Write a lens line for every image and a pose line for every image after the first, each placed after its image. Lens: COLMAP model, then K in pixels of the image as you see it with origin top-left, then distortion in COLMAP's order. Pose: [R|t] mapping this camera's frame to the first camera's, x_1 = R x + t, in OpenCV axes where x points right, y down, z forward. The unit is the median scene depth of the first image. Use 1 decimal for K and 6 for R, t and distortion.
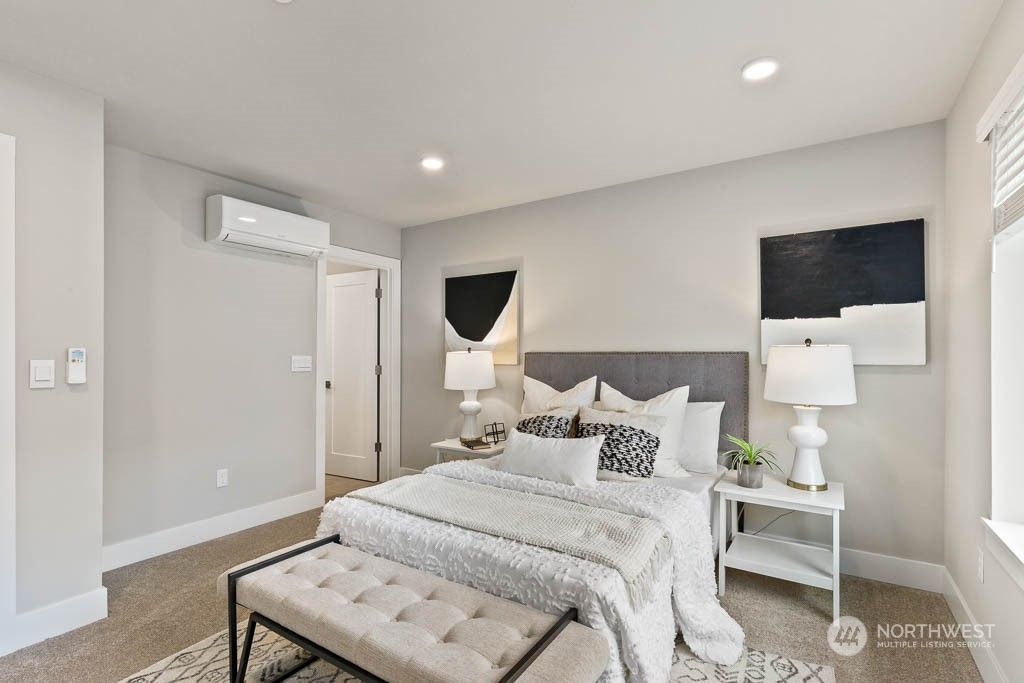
lens RADIAL K [[479.9, 0, 519.7], [0, 479.9, 351.7], [0, 0, 1]] dist [-0.000600, -0.000052]
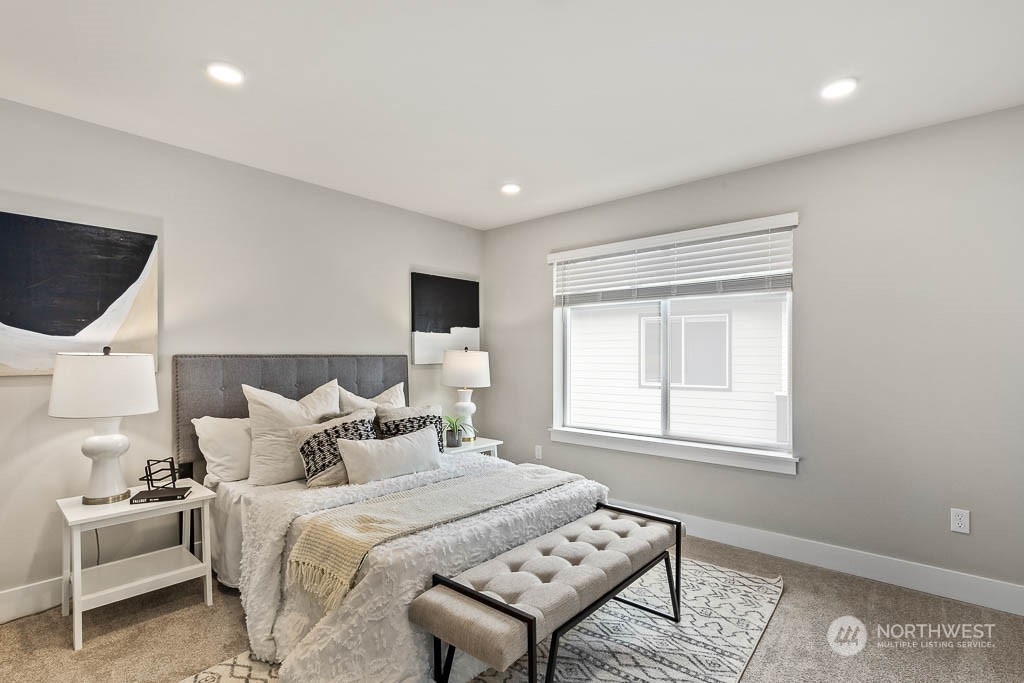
lens RADIAL K [[479.9, 0, 519.7], [0, 479.9, 351.7], [0, 0, 1]] dist [-0.000600, -0.000052]
pose [[0.140334, 0.009803, 0.990056, -0.916786], [-0.001634, 0.999952, -0.009670, 0.004263], [-0.990103, -0.000261, 0.140344, 0.575969]]
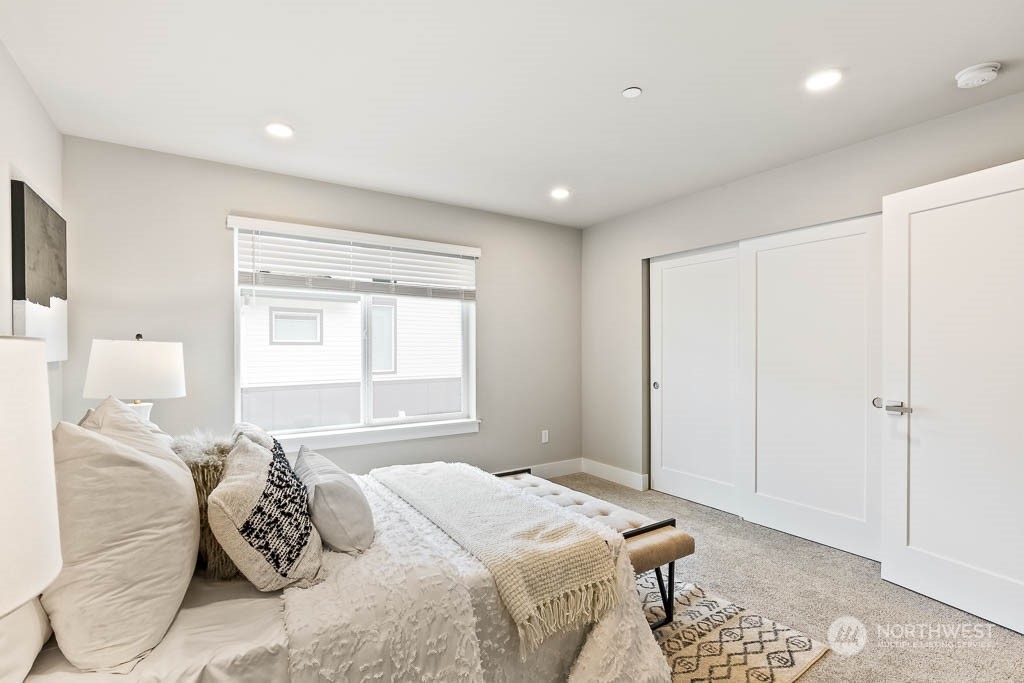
lens RADIAL K [[461.7, 0, 509.7], [0, 461.7, 352.7], [0, 0, 1]] dist [0.000125, -0.000048]
pose [[-0.906798, 0.006383, 0.421518, -0.453189], [0.006832, 0.999977, -0.000444, 0.017234], [-0.421511, 0.002477, -0.906820, 1.469827]]
